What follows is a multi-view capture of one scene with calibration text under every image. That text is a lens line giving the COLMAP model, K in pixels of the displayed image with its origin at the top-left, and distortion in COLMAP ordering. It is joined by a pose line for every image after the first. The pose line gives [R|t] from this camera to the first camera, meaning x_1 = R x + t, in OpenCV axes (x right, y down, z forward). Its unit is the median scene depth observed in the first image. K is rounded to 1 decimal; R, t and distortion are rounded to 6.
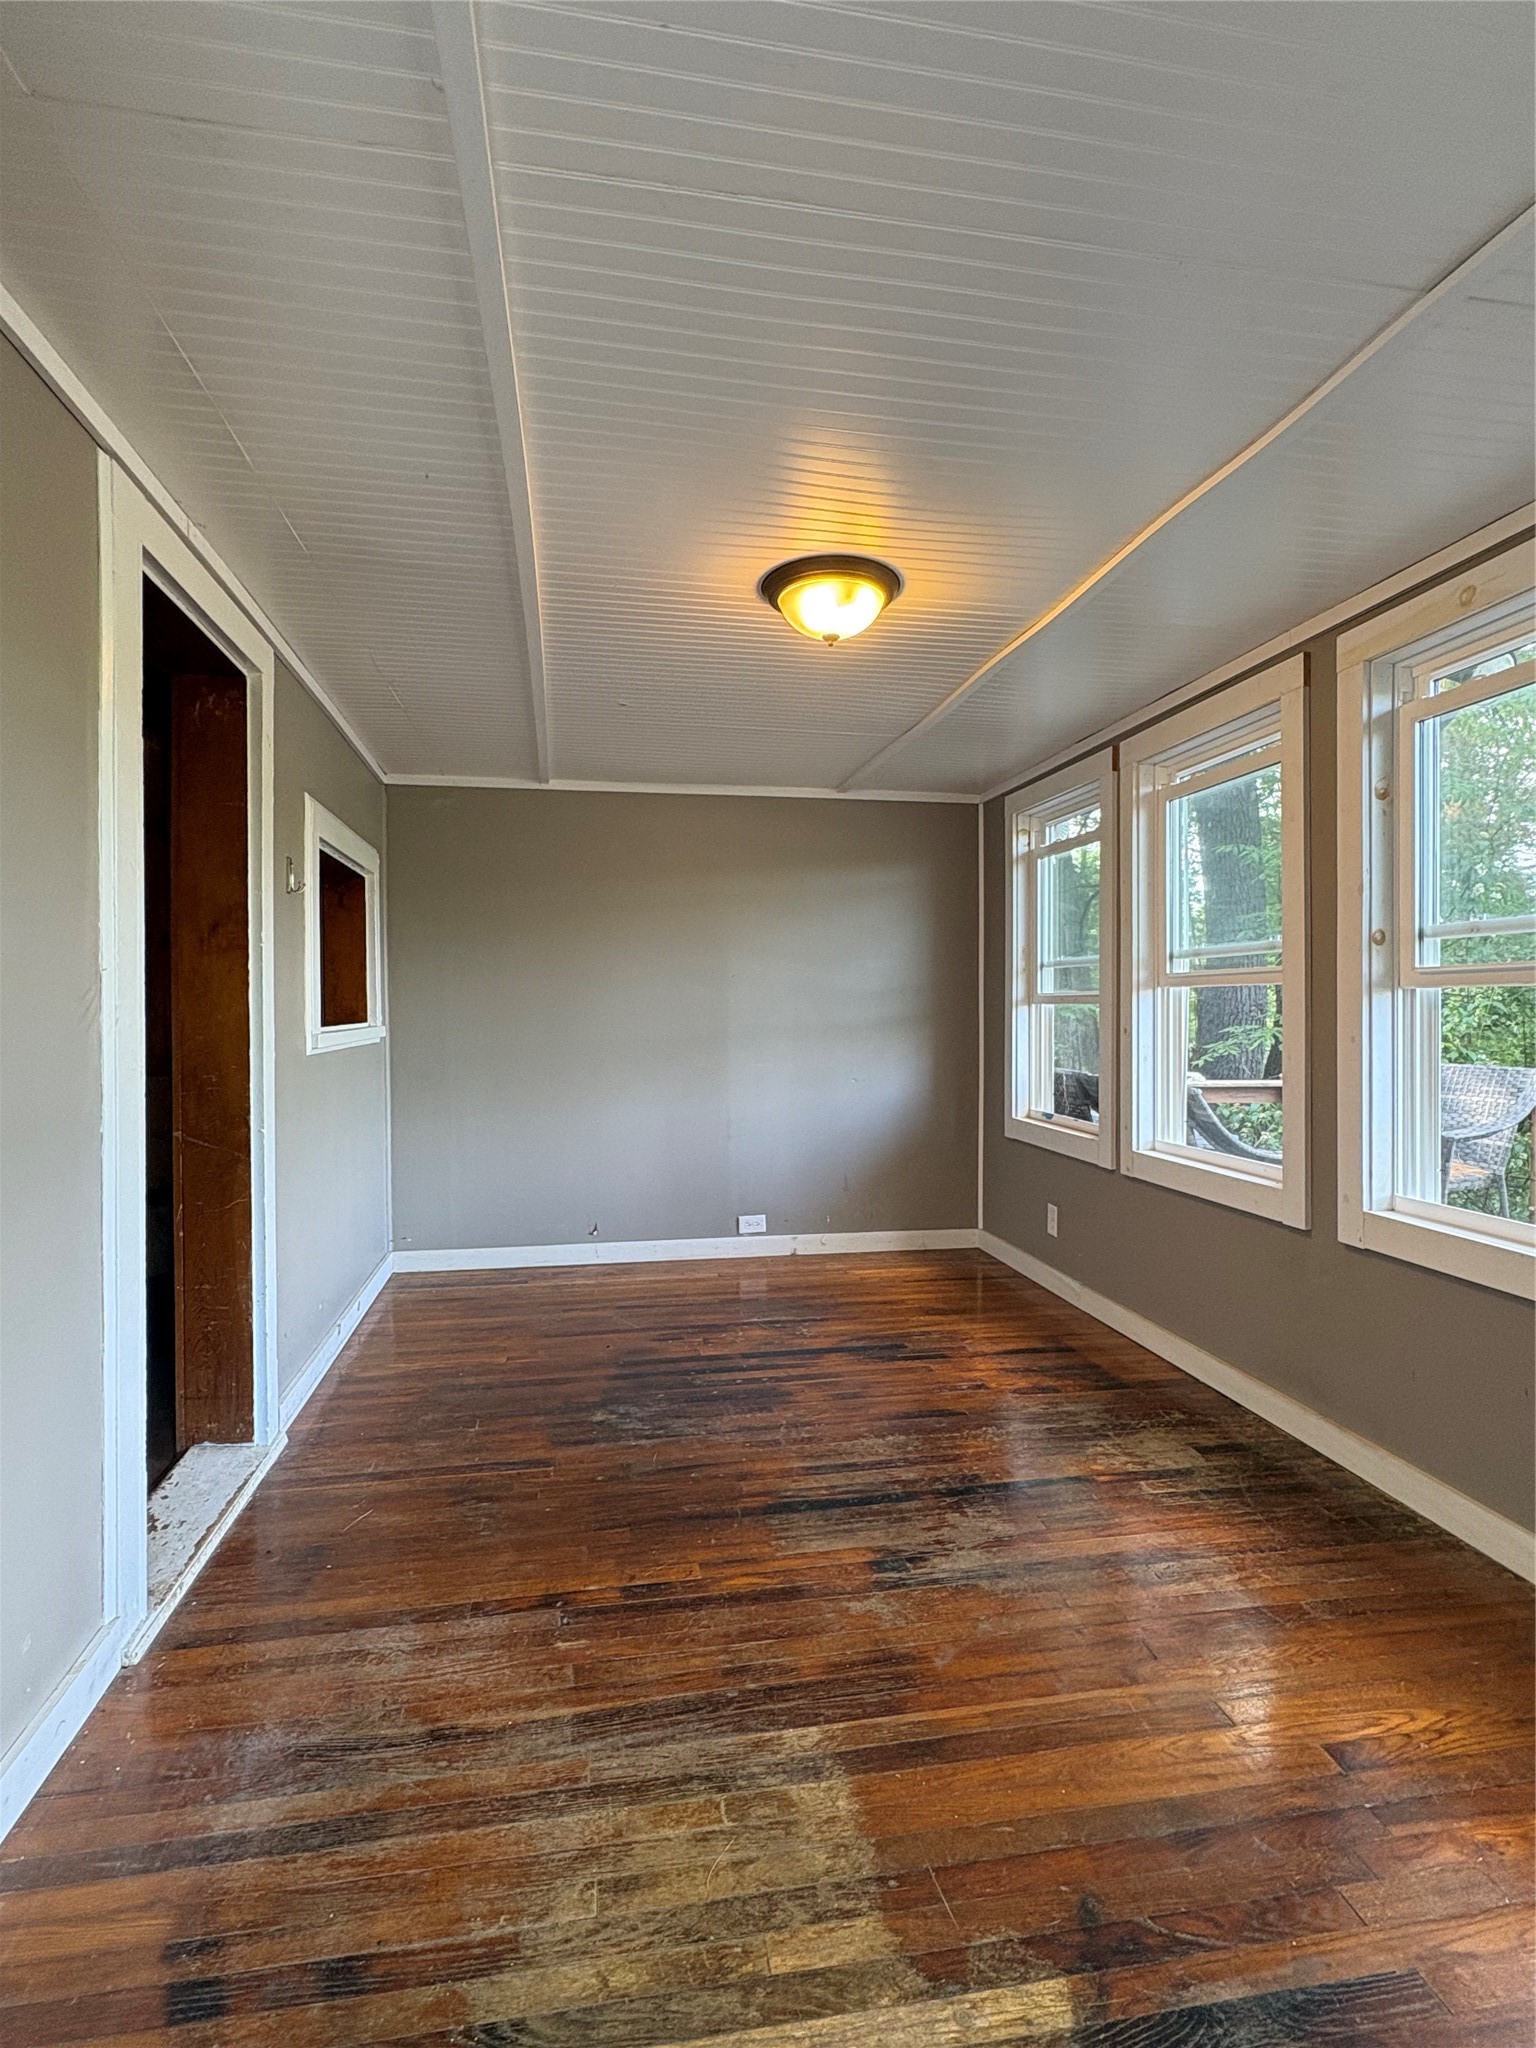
lens RADIAL K [[1066.0, 0, 769.2], [0, 1066.0, 1018.7], [0, 0, 1]] dist [0.000599, 0.000139]
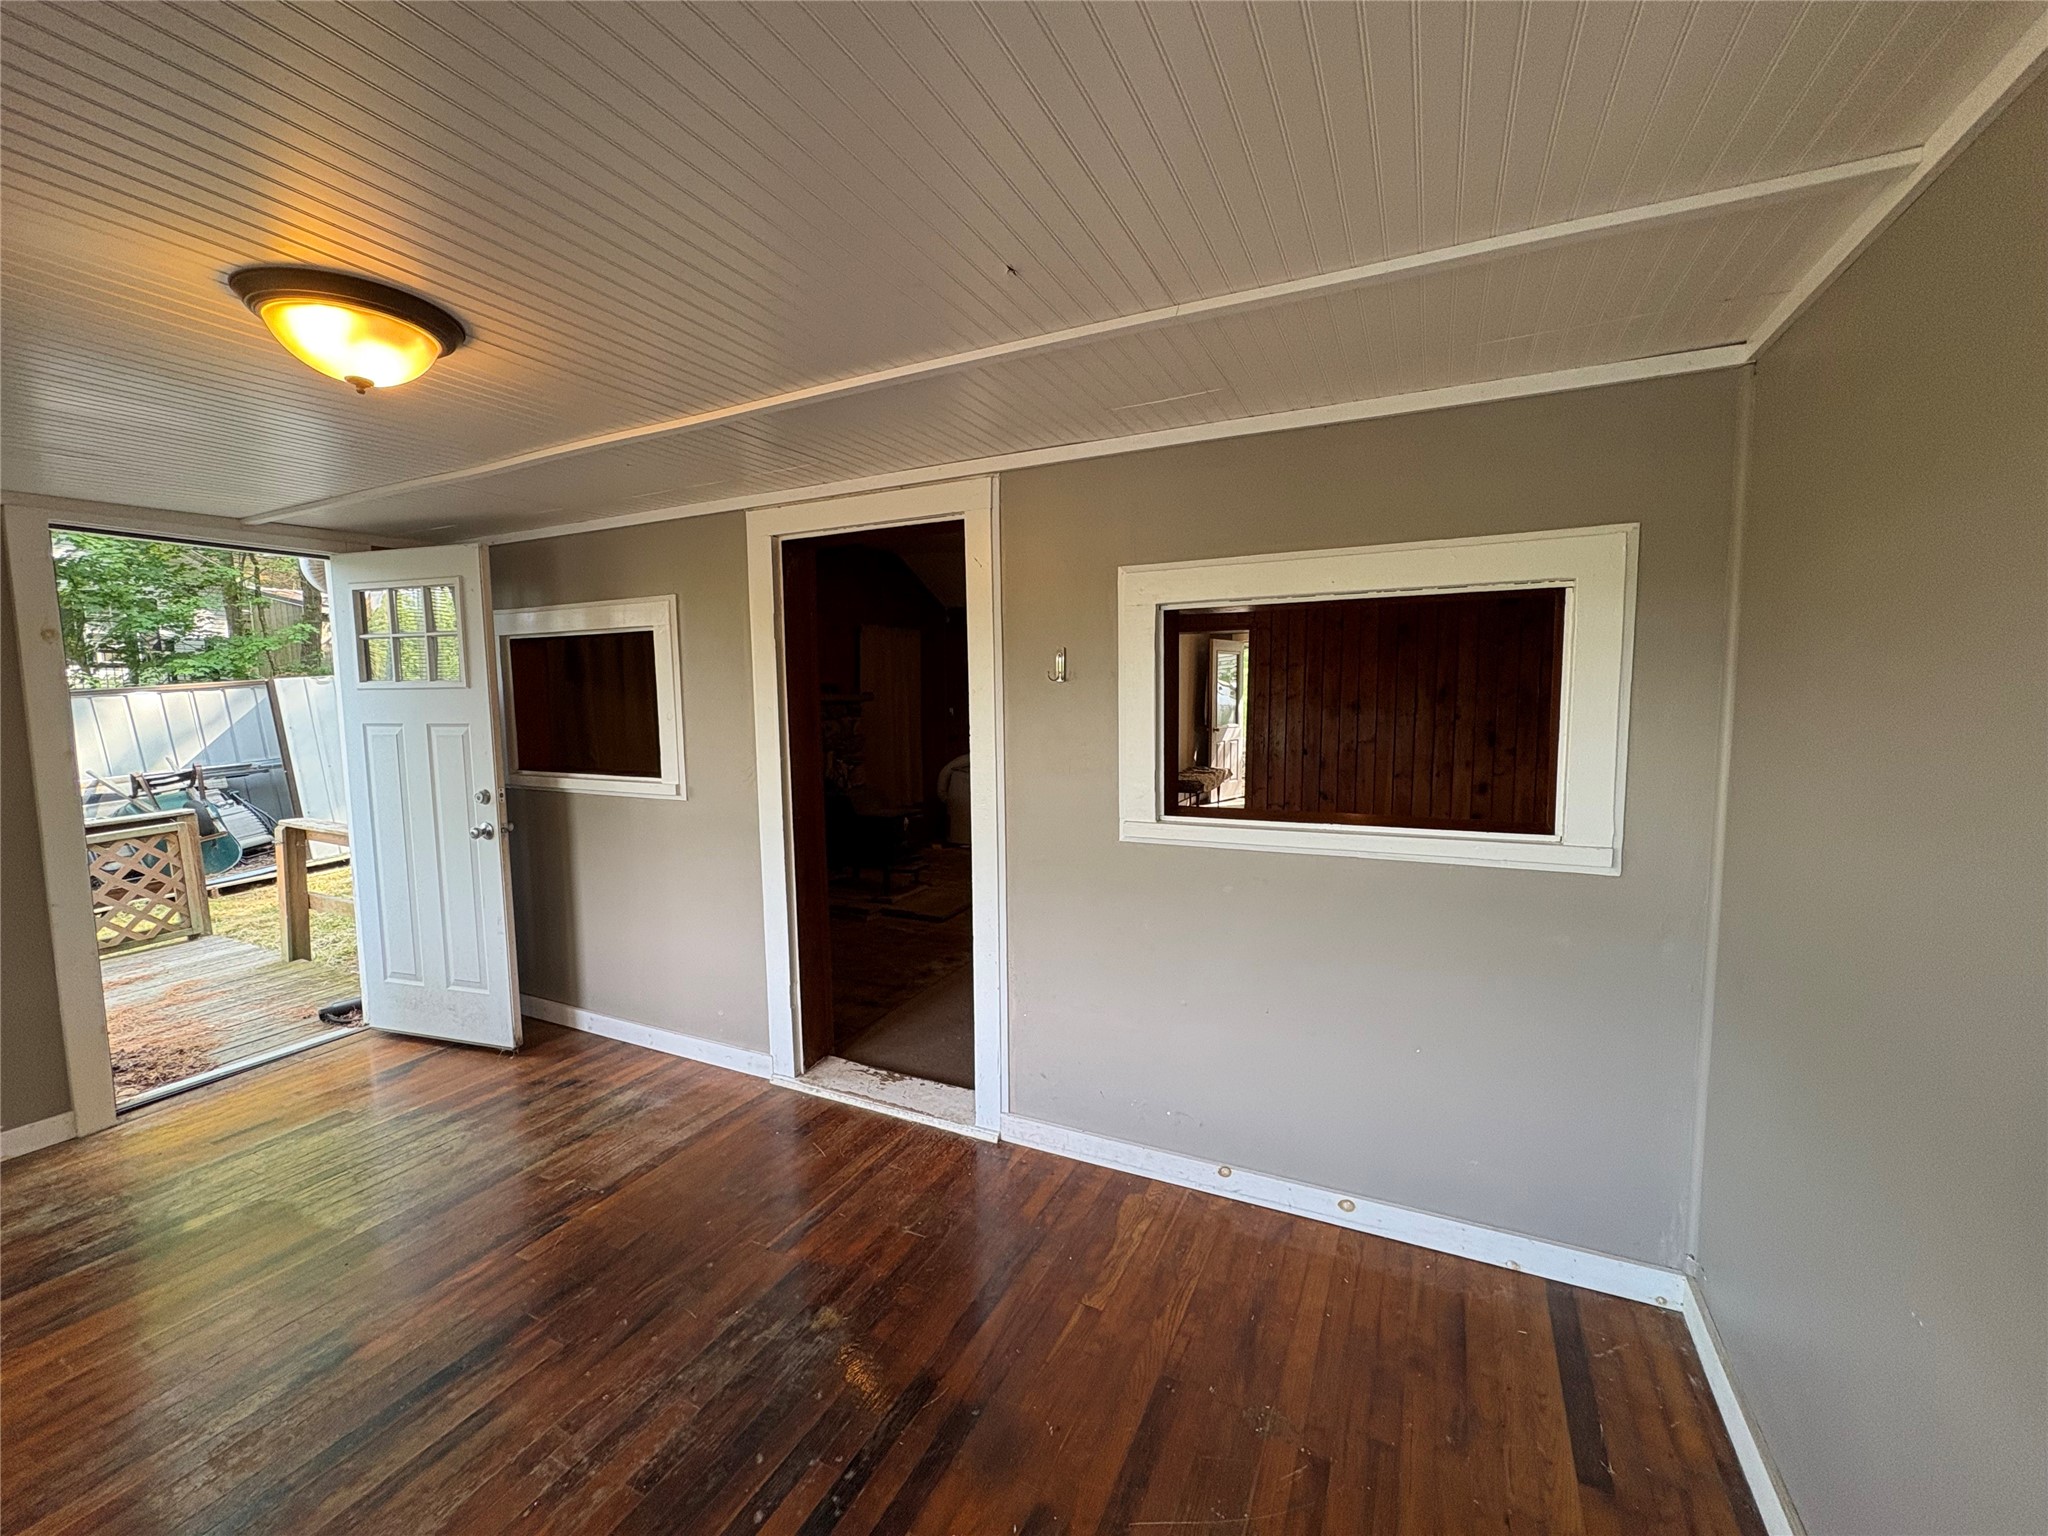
lens RADIAL K [[821.7, 0, 1024.3], [0, 821.7, 763.8], [0, 0, 1]] dist [0.000515, 0.000500]
pose [[-0.600116, 0.084108, -0.795479, 0.292096], [0.008128, 0.995047, 0.099077, -0.154505], [0.799872, 0.052992, -0.597827, 1.937246]]
